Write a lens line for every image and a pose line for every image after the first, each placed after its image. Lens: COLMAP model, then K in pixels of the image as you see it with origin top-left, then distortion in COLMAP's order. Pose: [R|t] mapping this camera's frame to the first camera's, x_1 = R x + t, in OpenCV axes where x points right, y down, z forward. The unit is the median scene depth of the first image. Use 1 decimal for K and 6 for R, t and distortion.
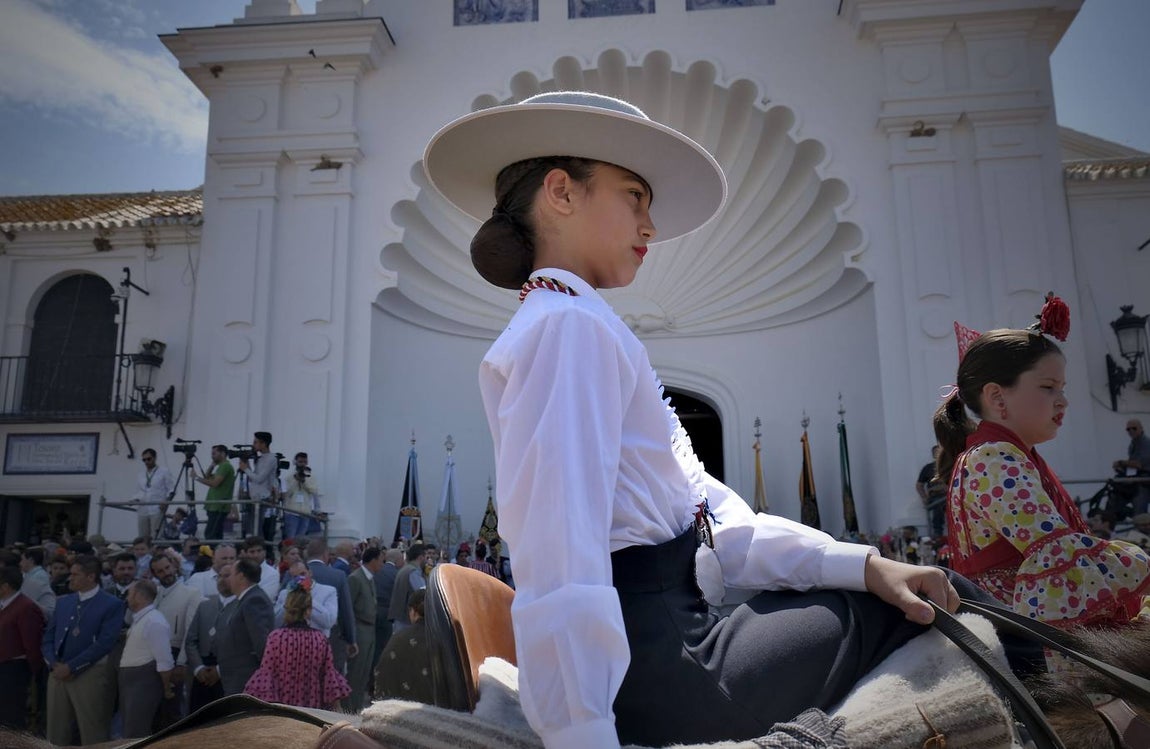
lens RADIAL K [[1035.4, 0, 552.9], [0, 1035.4, 393.3], [0, 0, 1]] dist [0.044265, -0.010210]
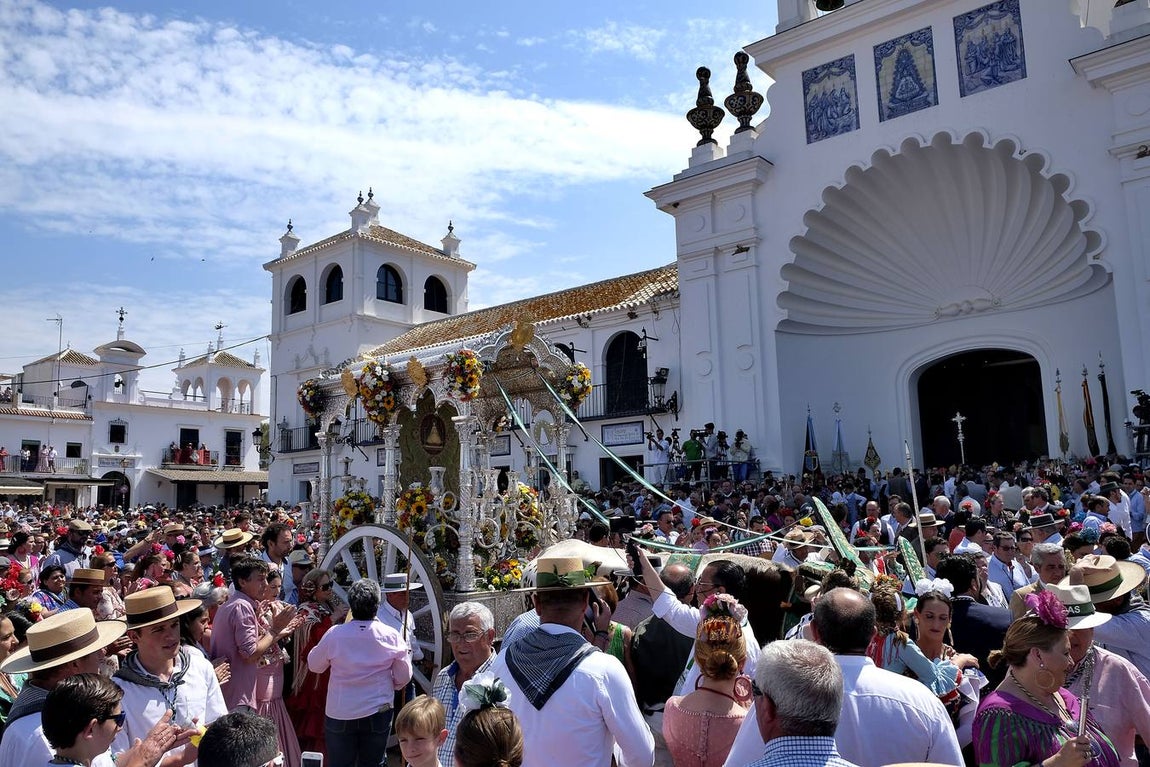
lens RADIAL K [[927.0, 0, 556.3], [0, 927.0, 390.3], [0, 0, 1]] dist [-0.010445, 0.049809]
pose [[0.828046, -0.099109, -0.551831, 0.337978], [0.146541, 0.988296, 0.042393, -0.104738], [0.541171, -0.115969, 0.832878, -0.427071]]
